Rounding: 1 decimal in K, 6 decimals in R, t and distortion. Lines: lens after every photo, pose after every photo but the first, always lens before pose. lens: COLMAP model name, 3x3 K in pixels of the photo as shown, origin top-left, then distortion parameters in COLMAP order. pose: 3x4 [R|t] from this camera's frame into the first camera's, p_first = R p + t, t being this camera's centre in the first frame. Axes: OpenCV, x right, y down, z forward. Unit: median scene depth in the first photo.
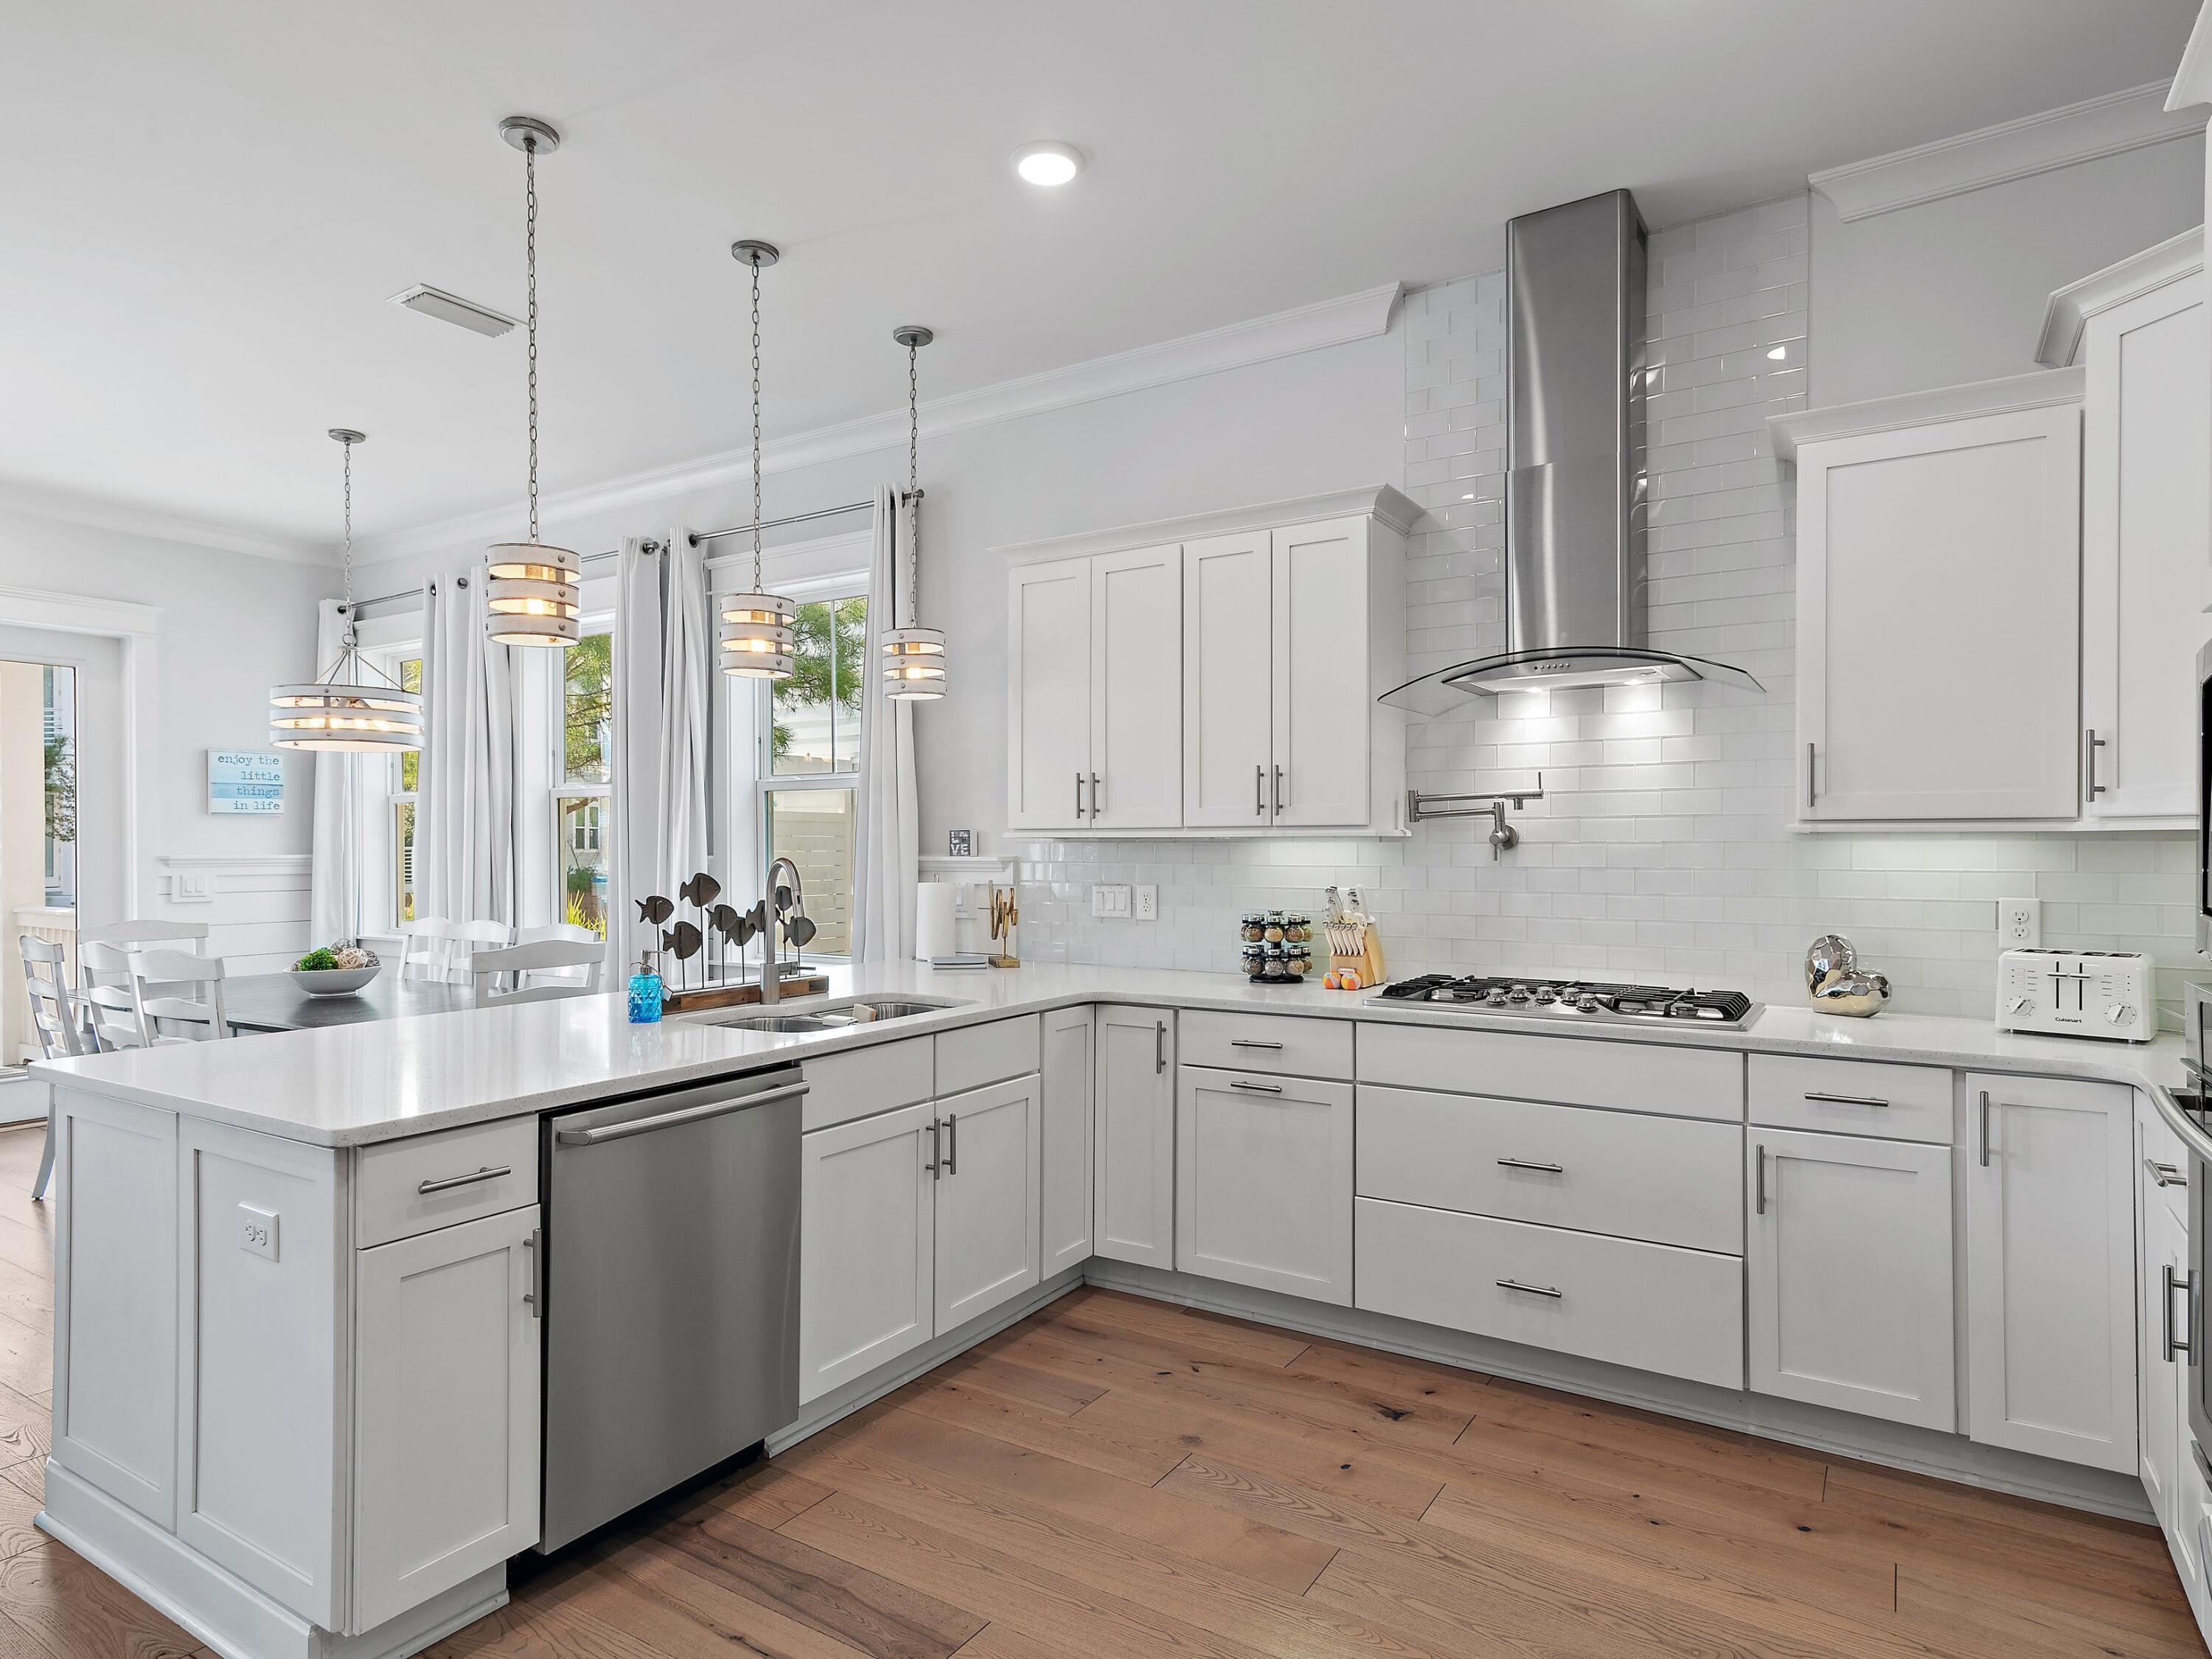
lens RADIAL K [[1227.5, 0, 1081.8], [0, 1227.5, 838.0], [0, 0, 1]] dist [0.013738, 0.000463]
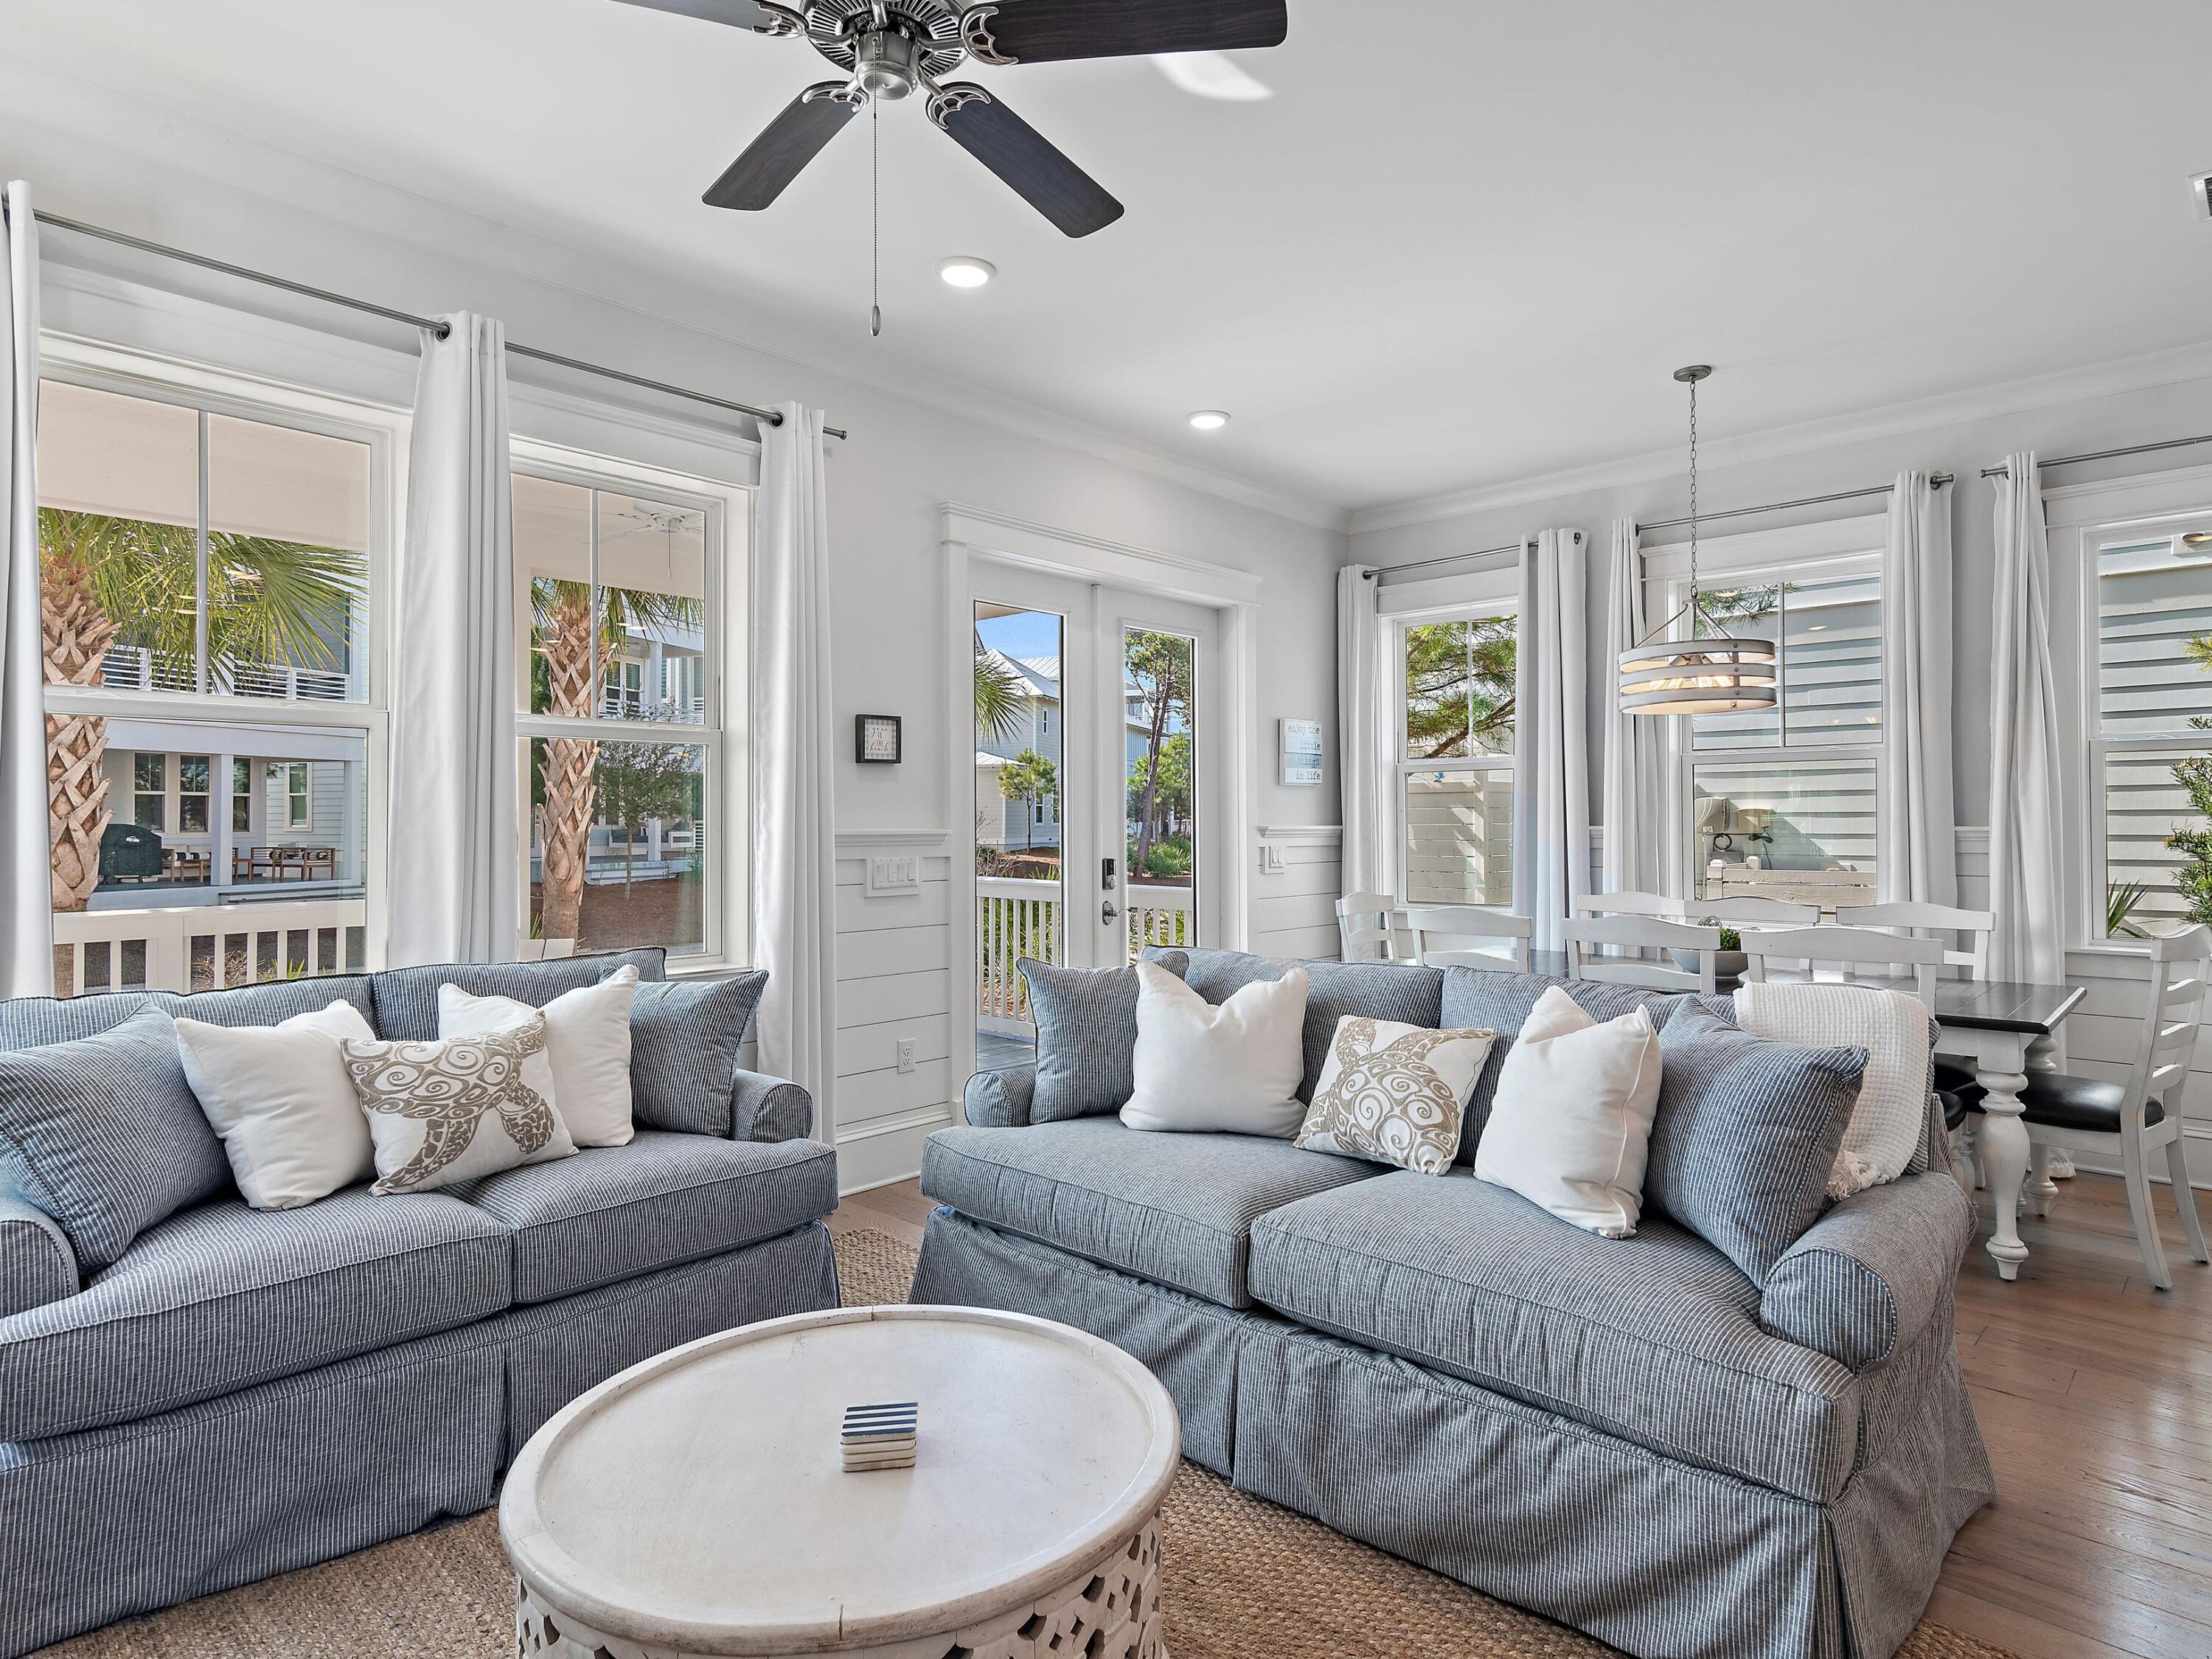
lens RADIAL K [[1227.5, 0, 1110.3], [0, 1227.5, 802.4], [0, 0, 1]] dist [0.013738, 0.000463]
pose [[0.983252, -0.001007, -0.182248, -1.248194], [-0.000623, 0.999960, -0.008887, 0.007374], [0.182249, 0.008852, 0.983213, 0.022385]]
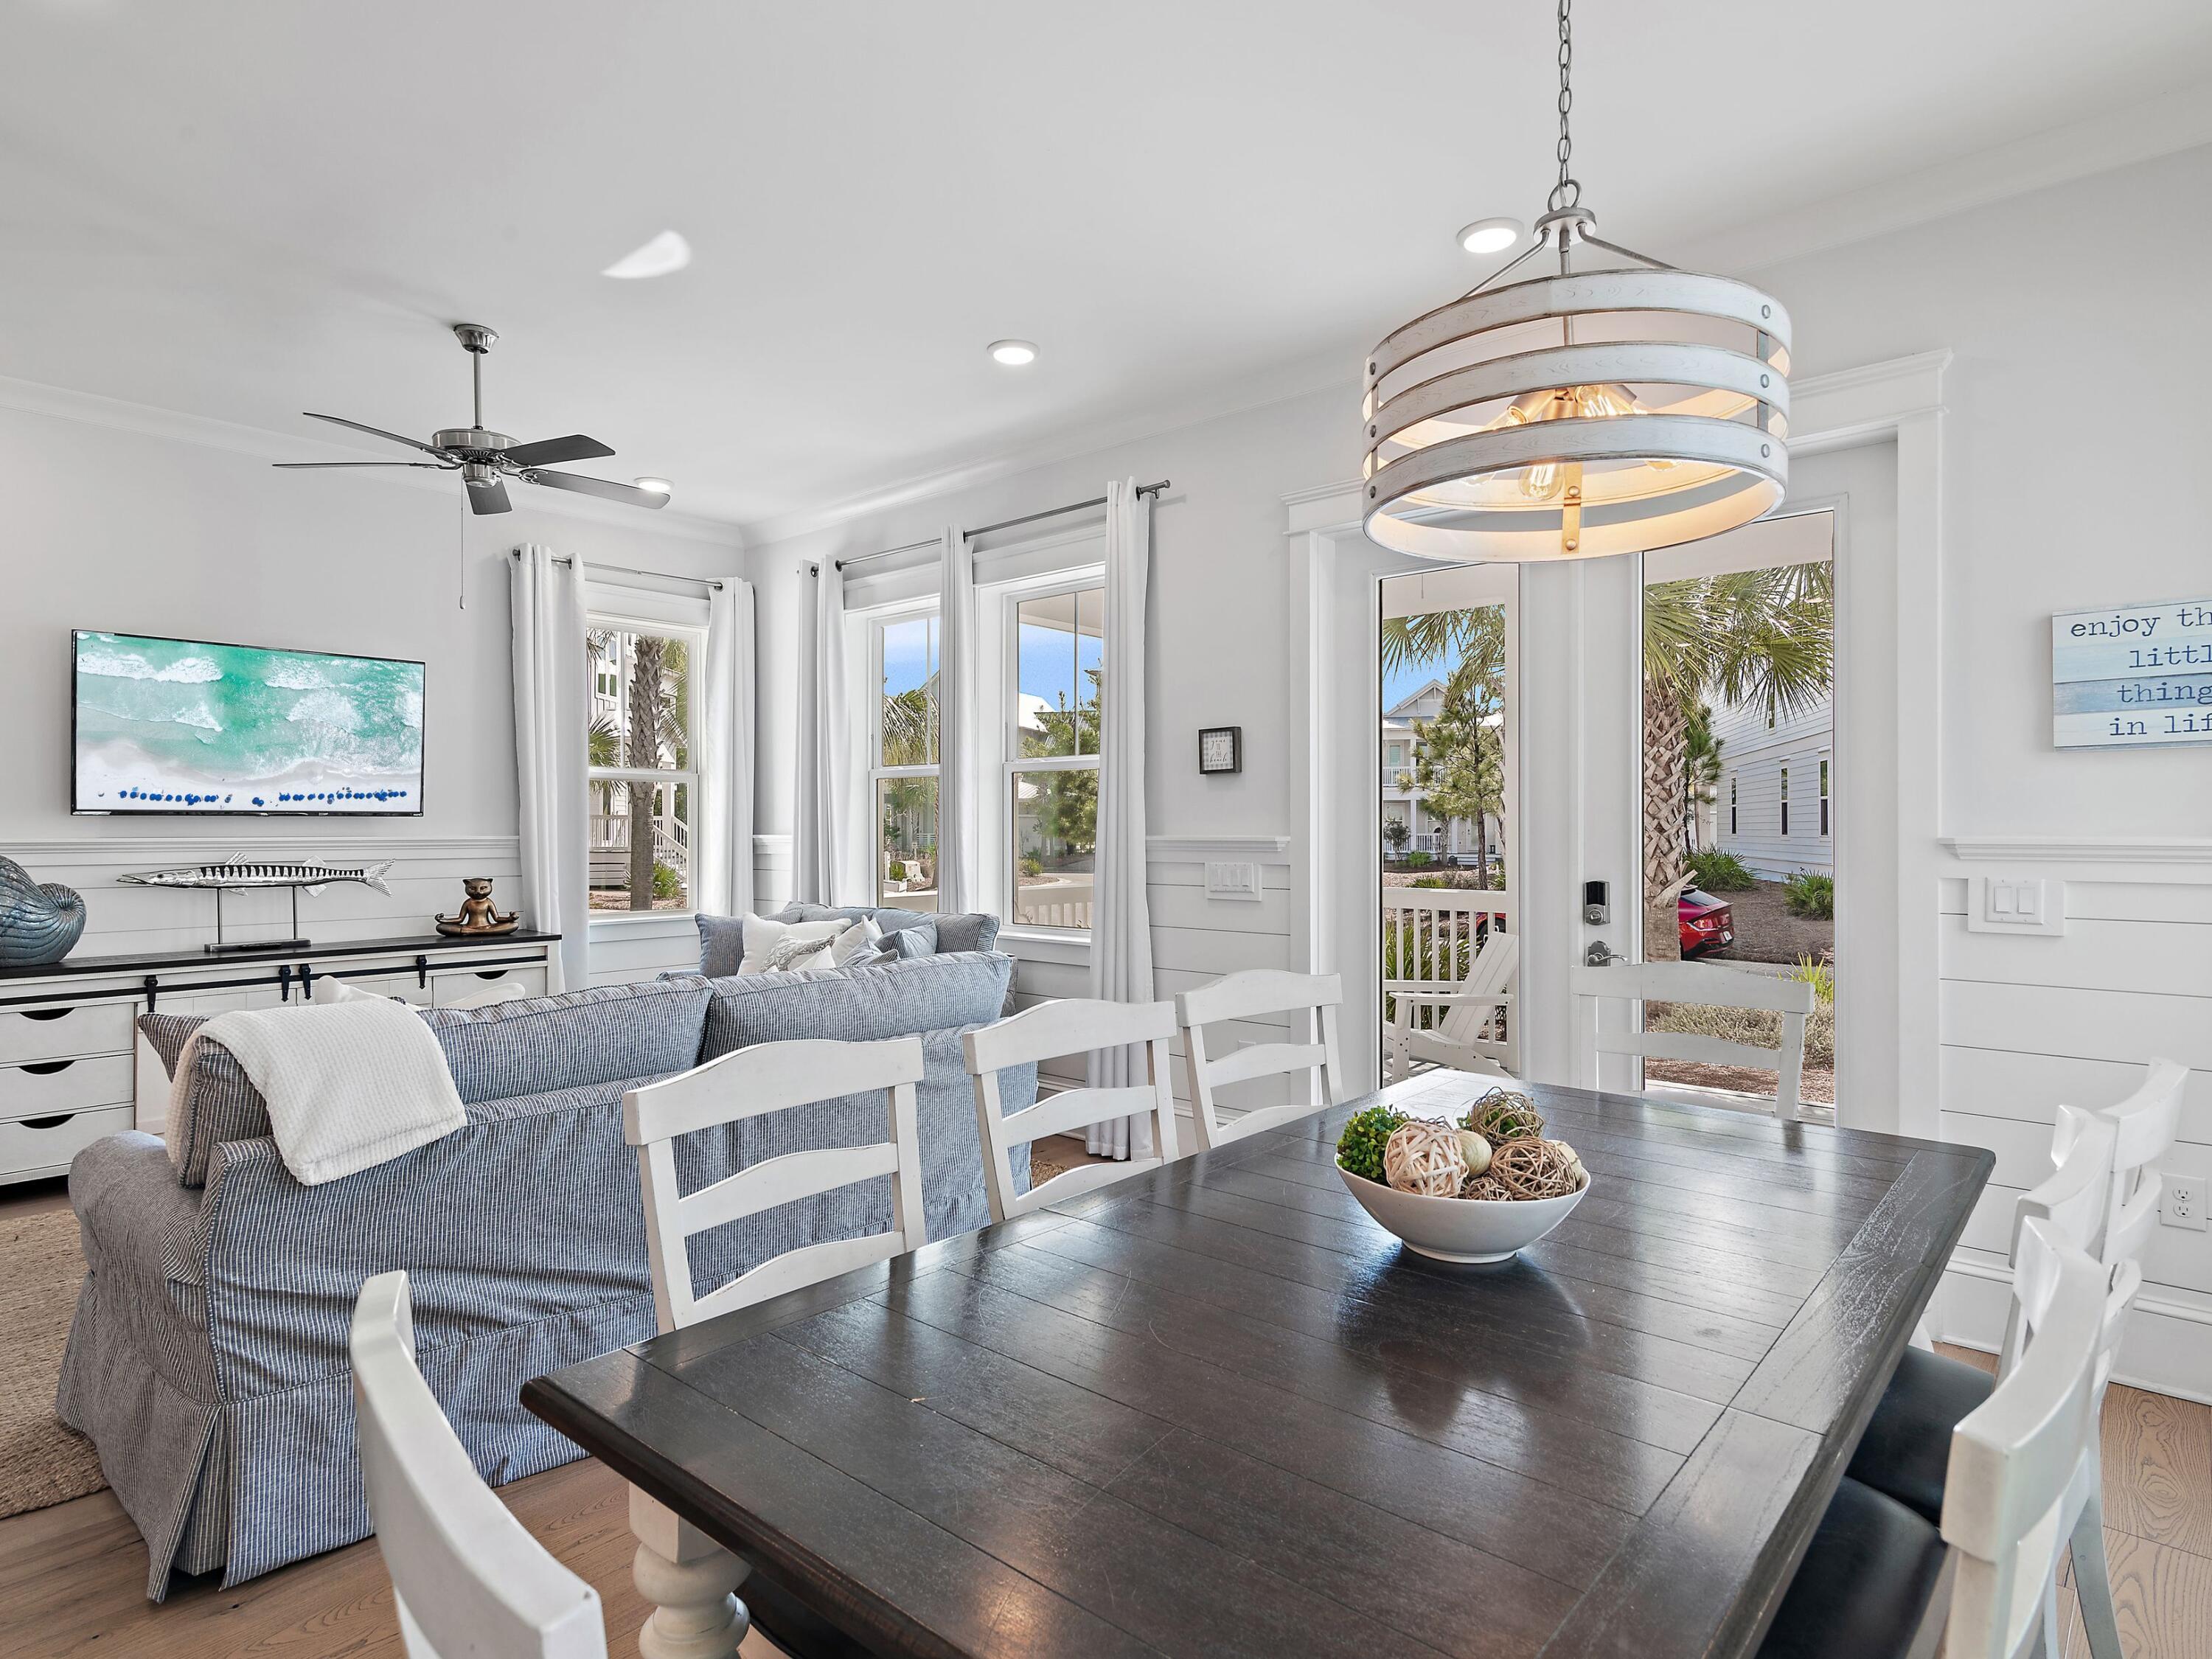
lens RADIAL K [[1227.5, 0, 1086.9], [0, 1227.5, 809.1], [0, 0, 1]] dist [0.013738, 0.000463]
pose [[-0.168001, -0.011116, -0.985724, -0.340313], [0.008965, 0.999878, -0.012804, 0.010979], [0.985746, -0.010988, -0.167881, 1.351726]]
